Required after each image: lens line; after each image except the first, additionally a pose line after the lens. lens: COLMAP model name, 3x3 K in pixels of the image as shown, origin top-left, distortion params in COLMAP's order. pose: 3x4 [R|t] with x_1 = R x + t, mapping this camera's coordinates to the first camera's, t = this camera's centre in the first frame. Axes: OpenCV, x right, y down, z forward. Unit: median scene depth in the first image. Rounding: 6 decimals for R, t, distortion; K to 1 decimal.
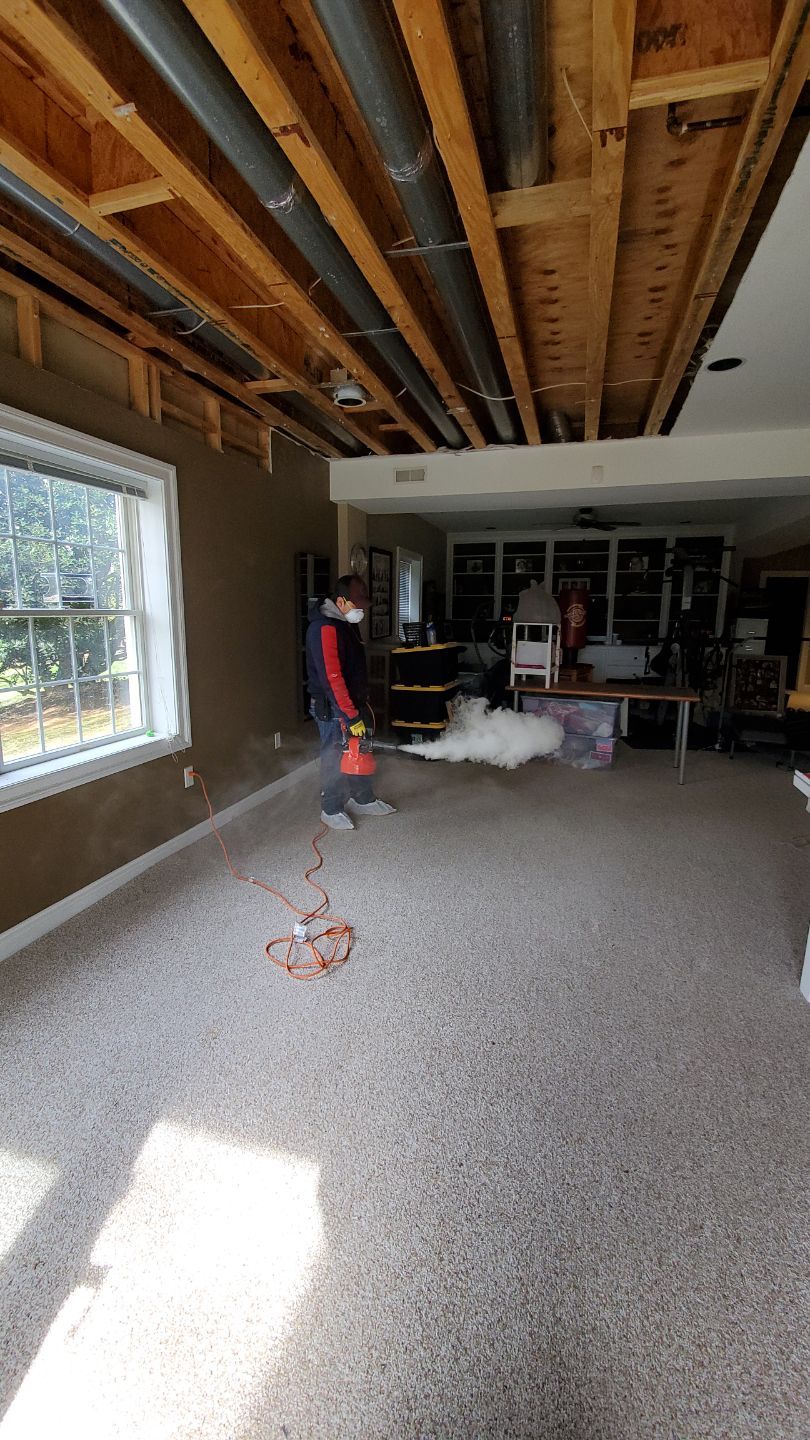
lens RADIAL K [[596.8, 0, 405.0], [0, 596.8, 720.0], [0, 0, 1]] dist [0.000860, -0.000022]
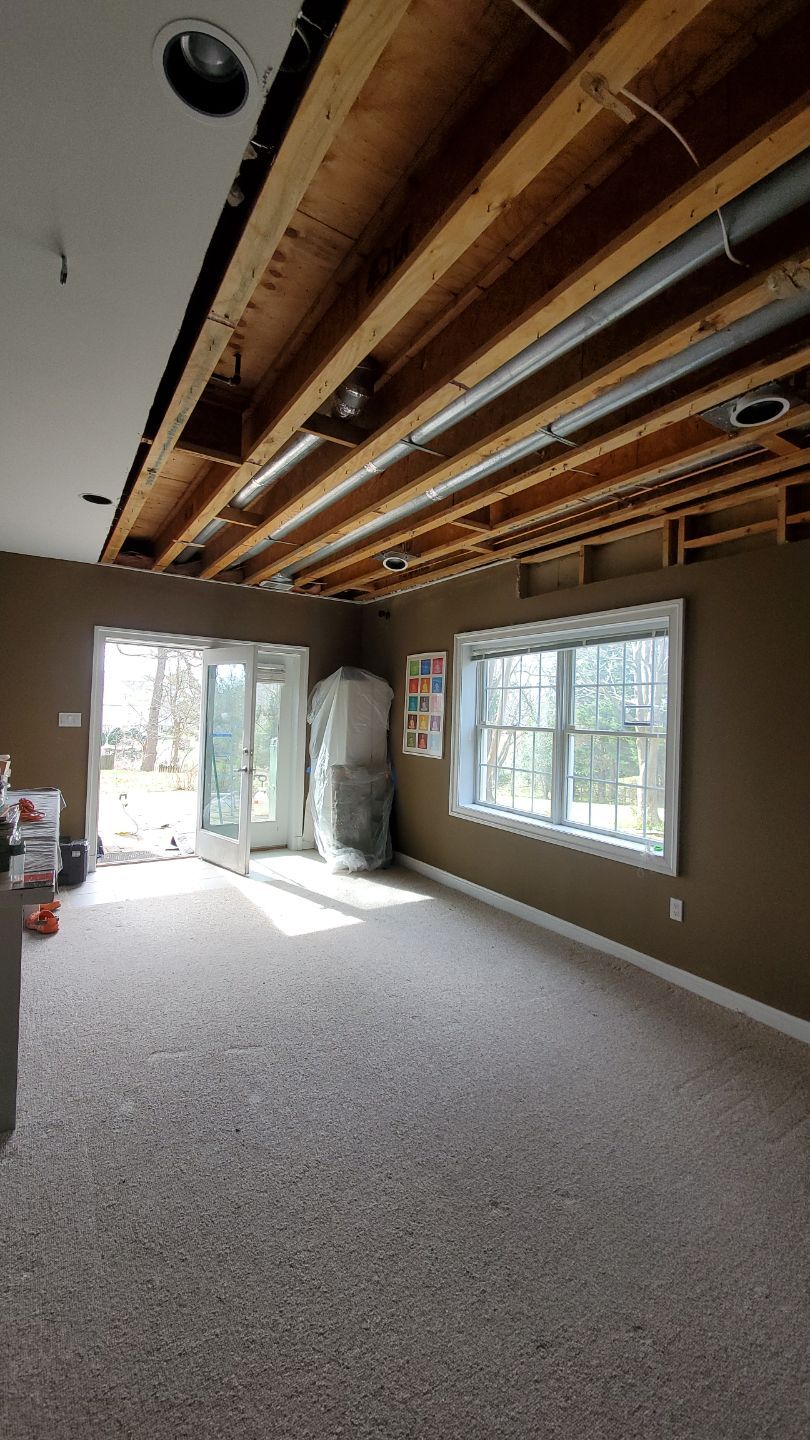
lens RADIAL K [[596.8, 0, 405.0], [0, 596.8, 720.0], [0, 0, 1]] dist [0.000860, -0.000022]
pose [[-0.690248, -0.021032, -0.723267, 0.764474], [-0.168077, 0.976897, 0.131997, -0.306633], [0.703781, 0.212675, -0.677836, 1.564422]]
